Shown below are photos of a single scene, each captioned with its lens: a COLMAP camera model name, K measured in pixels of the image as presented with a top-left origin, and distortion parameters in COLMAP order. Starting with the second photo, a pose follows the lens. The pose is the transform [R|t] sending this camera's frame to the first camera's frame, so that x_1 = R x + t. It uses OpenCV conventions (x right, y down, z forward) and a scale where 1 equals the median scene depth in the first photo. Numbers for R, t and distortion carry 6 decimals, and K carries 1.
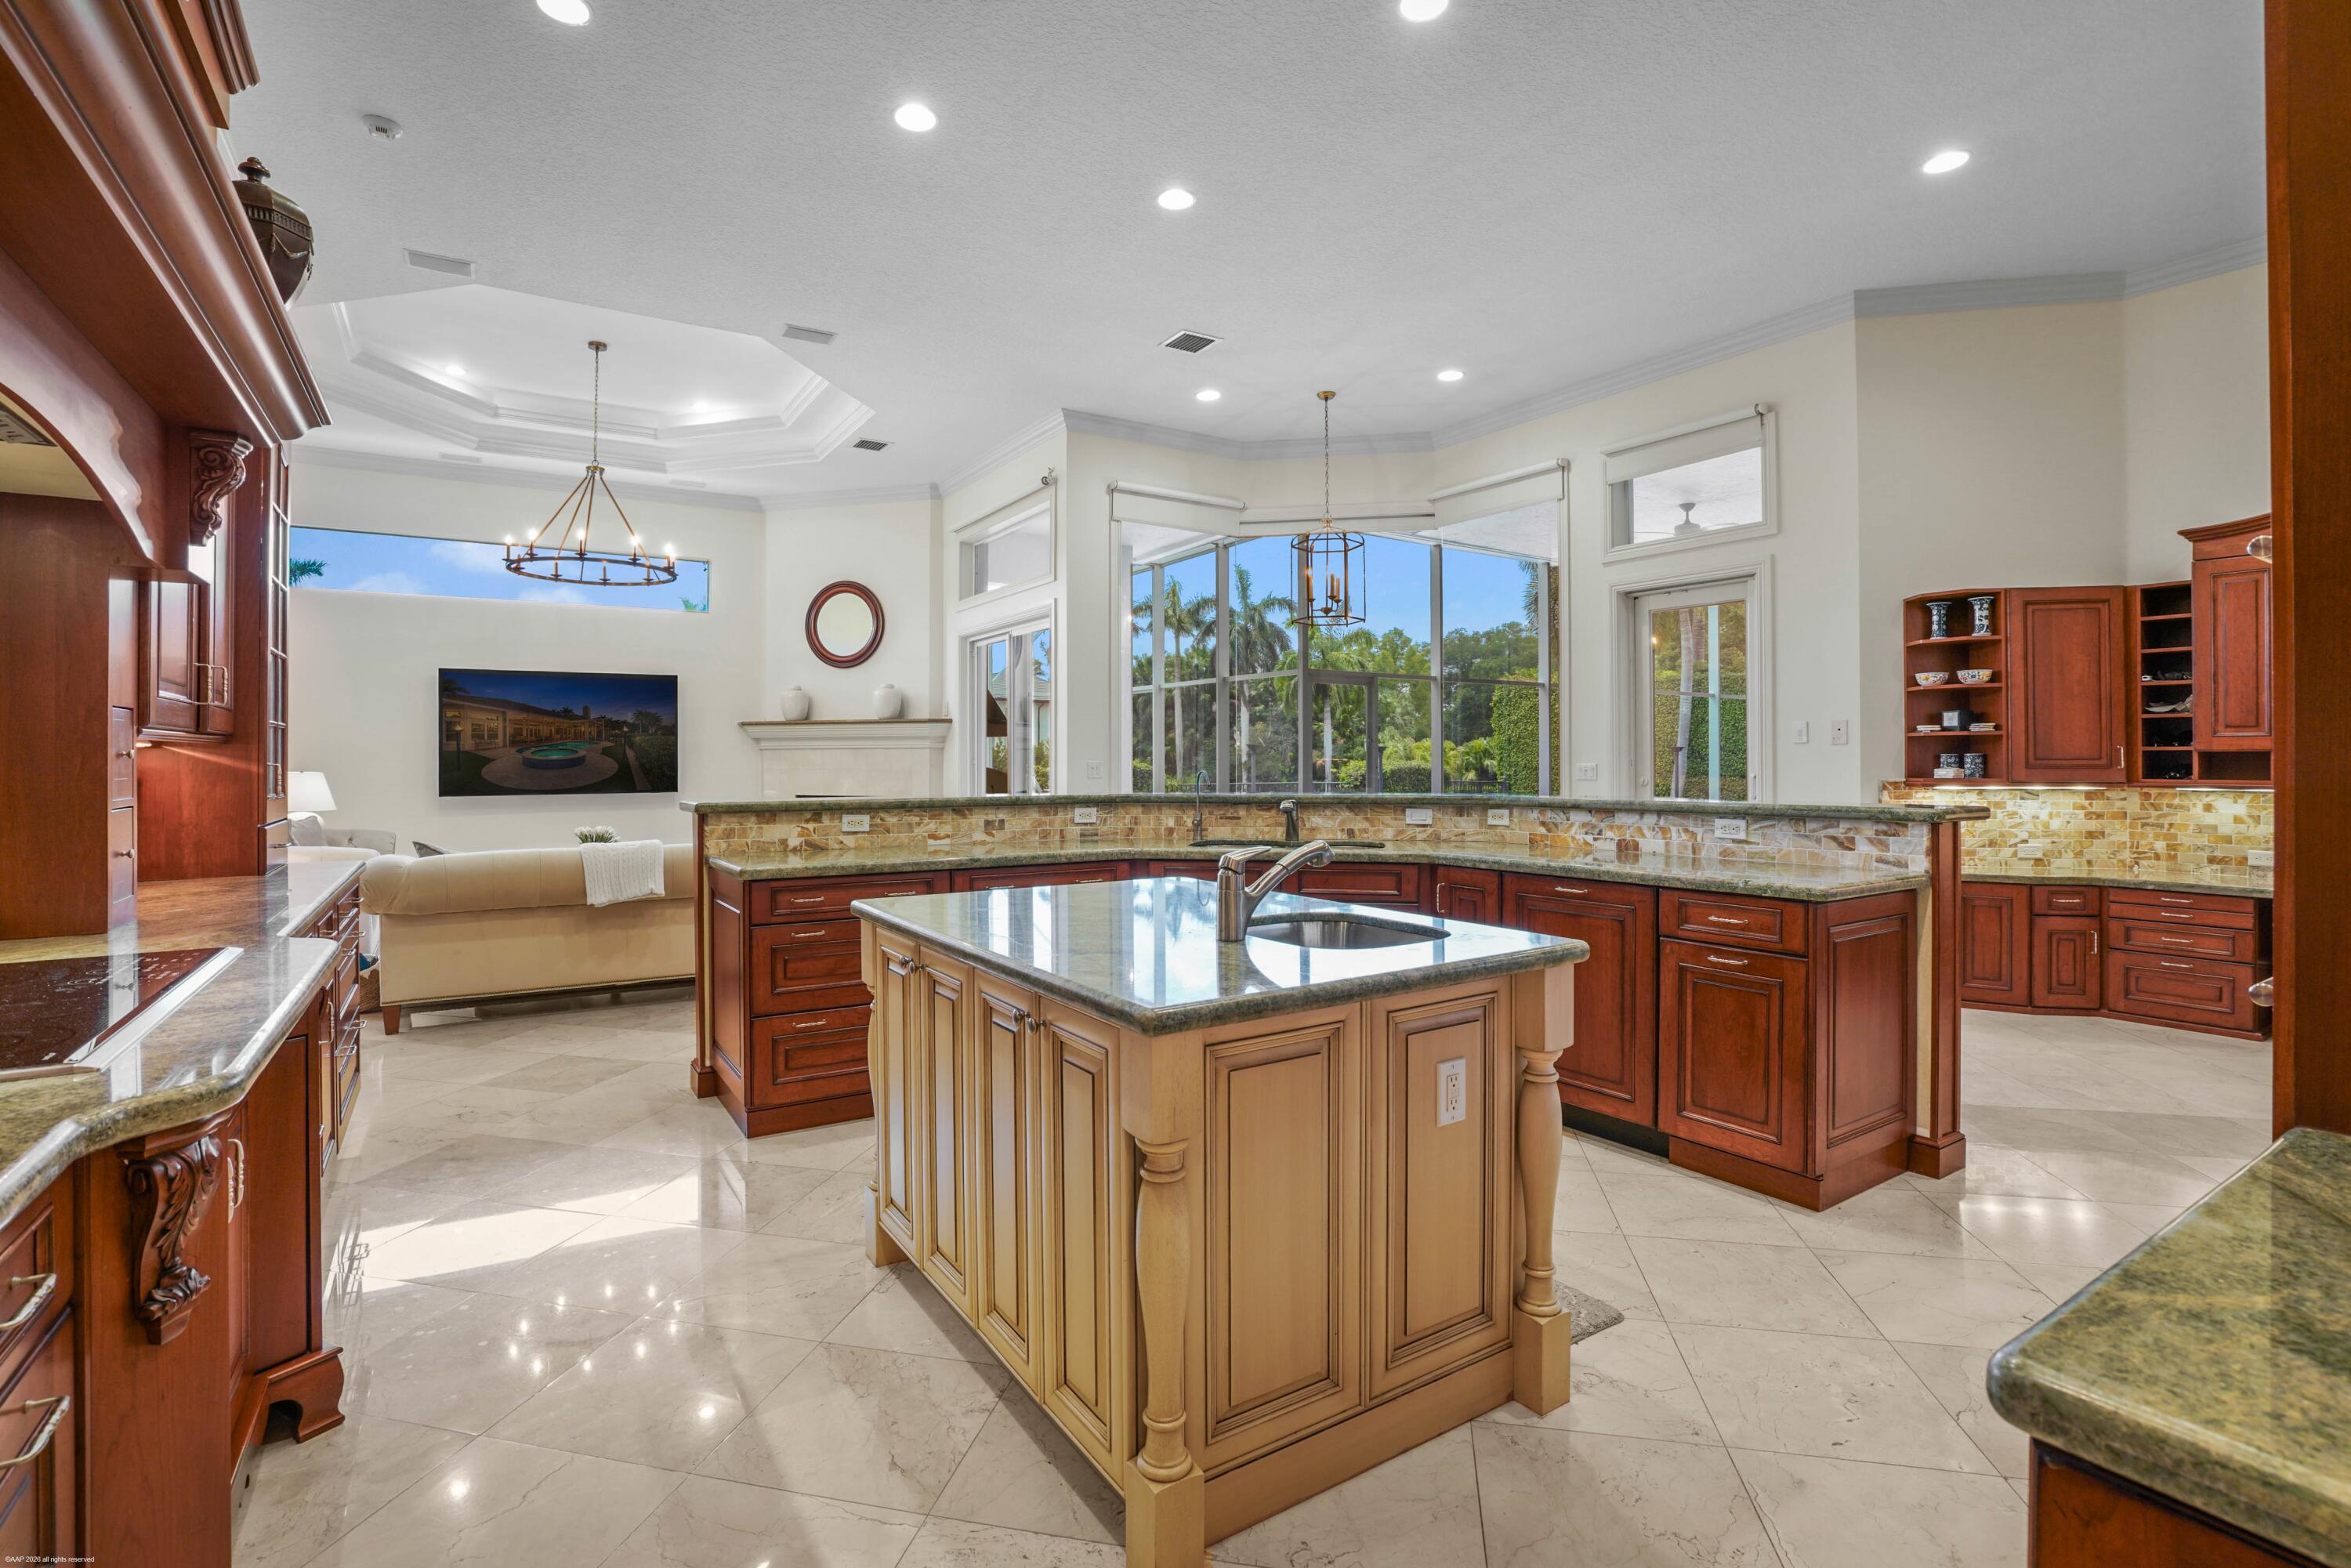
lens RADIAL K [[1070.6, 0, 1165.2], [0, 1070.6, 758.8], [0, 0, 1]] dist [-0.001709, 0.000309]
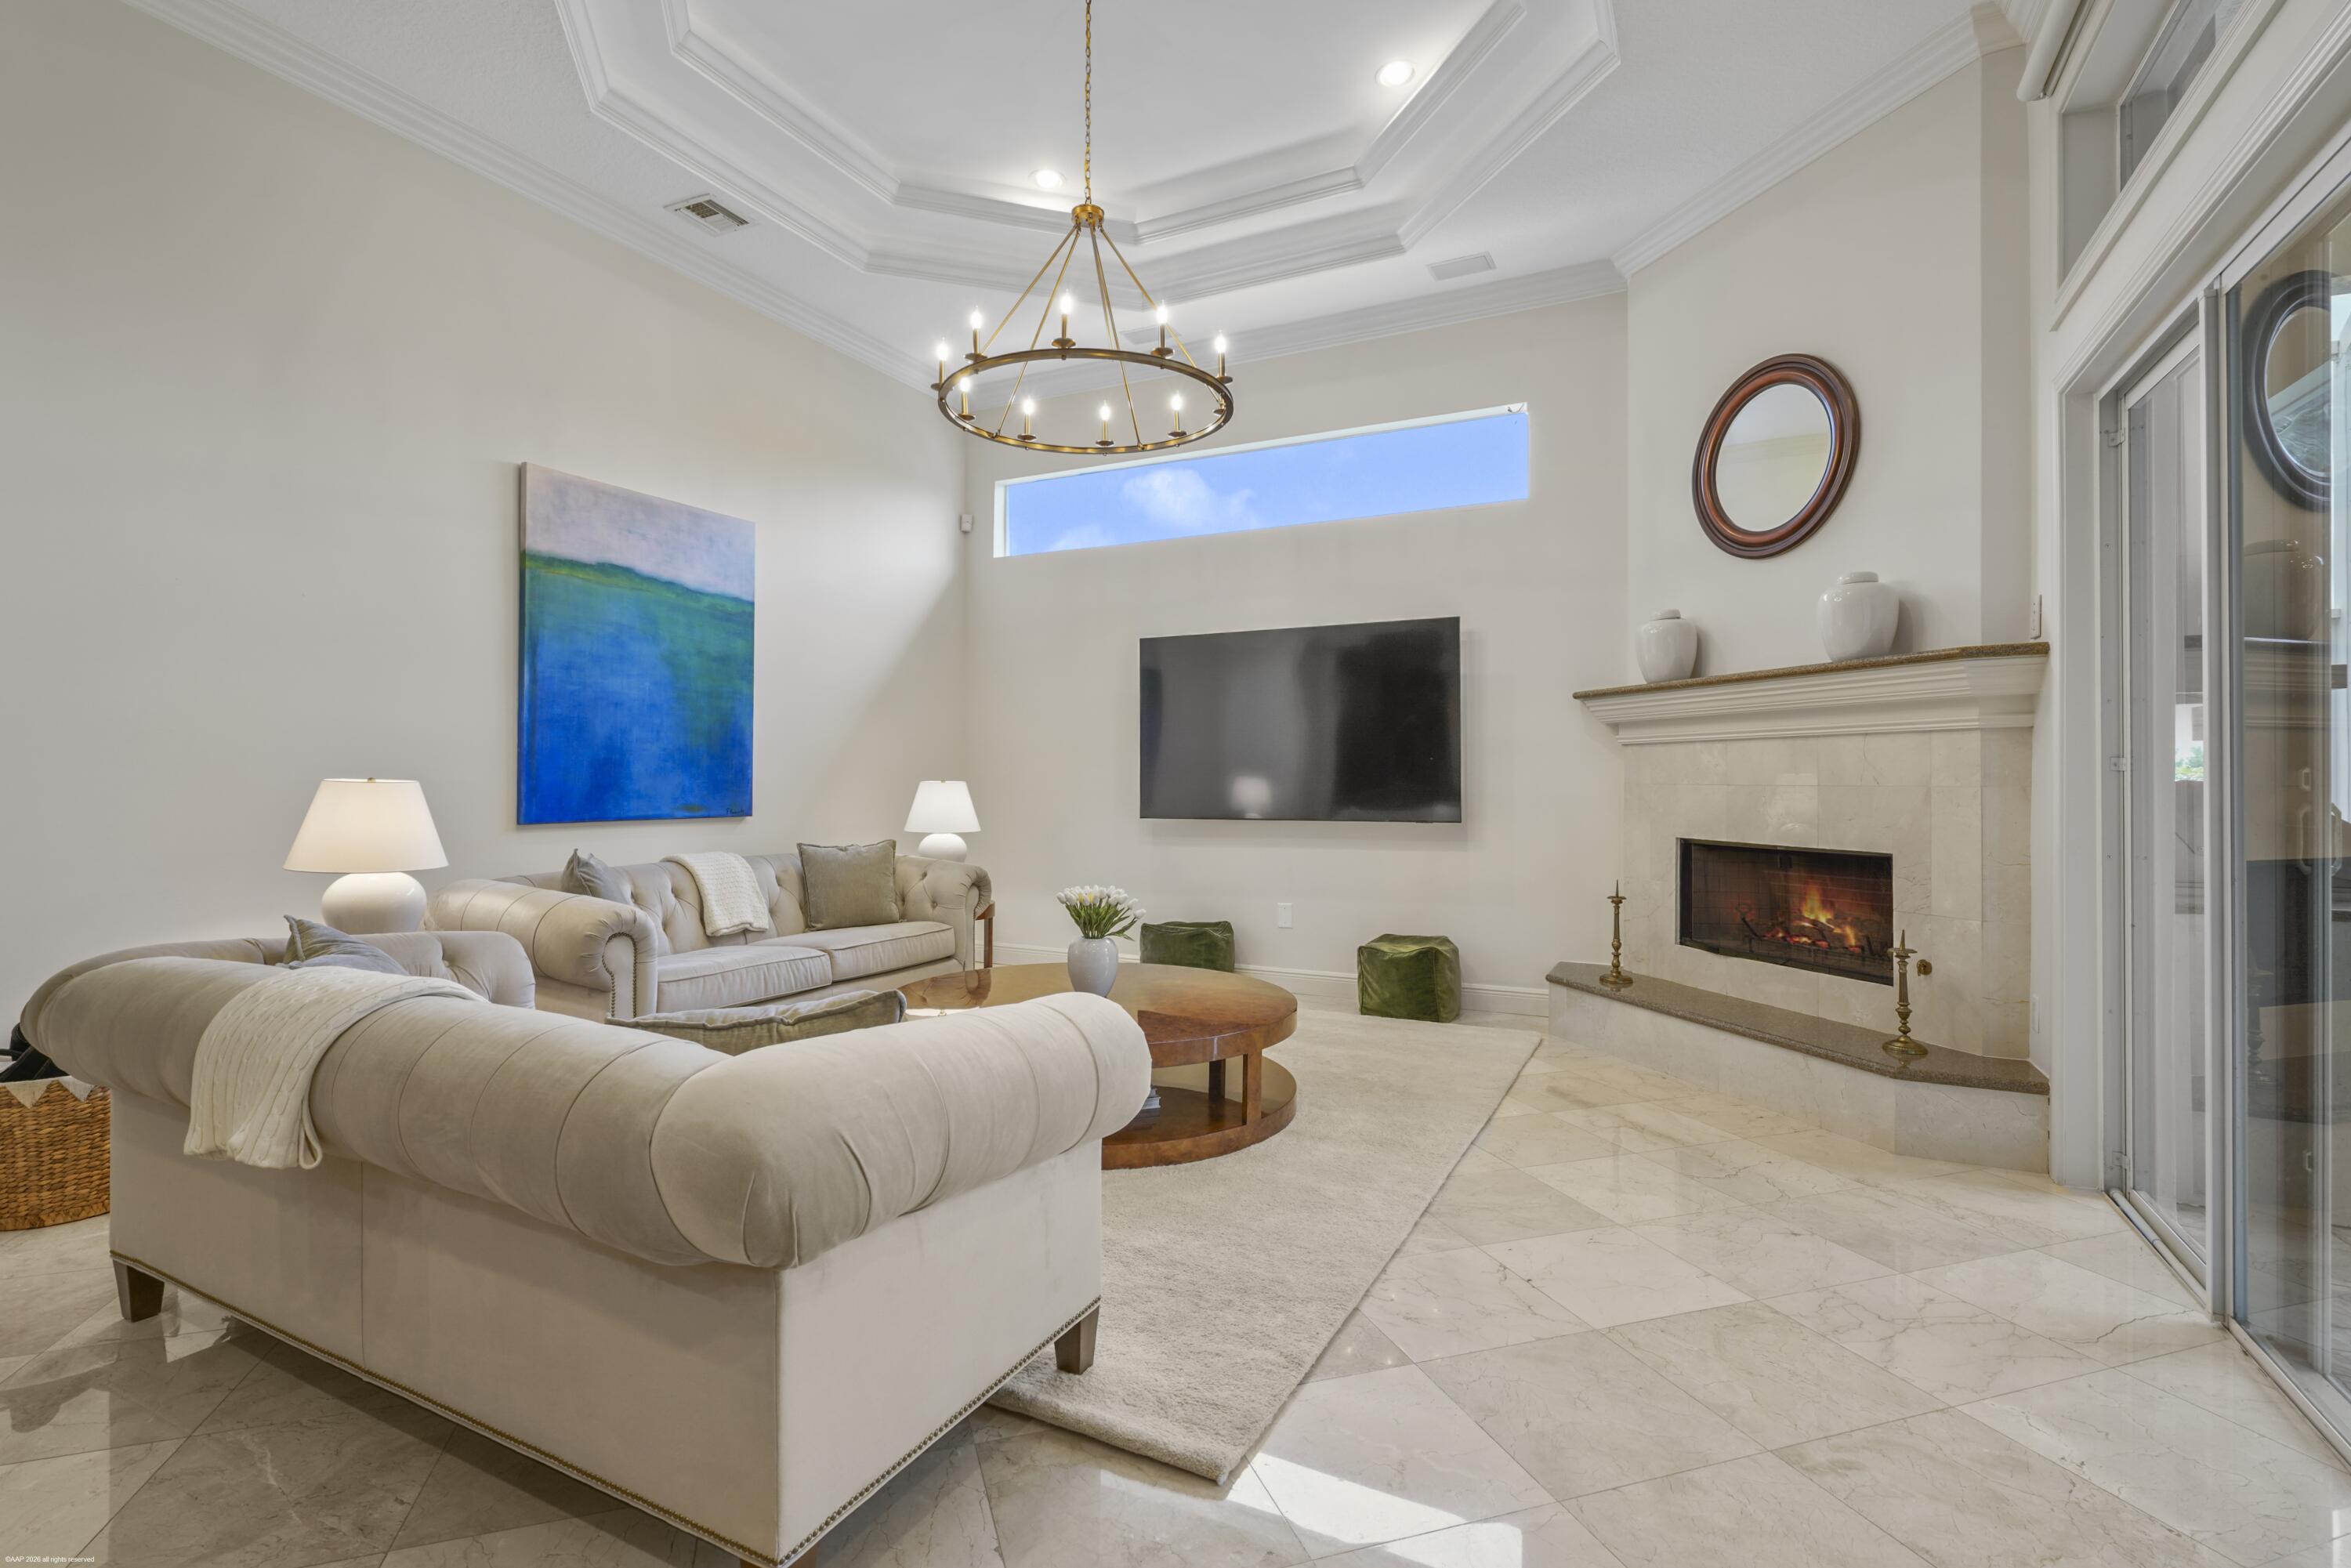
lens RADIAL K [[1070.6, 0, 1165.2], [0, 1070.6, 758.8], [0, 0, 1]] dist [-0.001709, 0.000309]
pose [[0.488555, -0.013759, -0.872424, -0.039579], [-0.008497, 0.999753, -0.020525, 0.009941], [0.872491, 0.017440, 0.488318, 0.590082]]
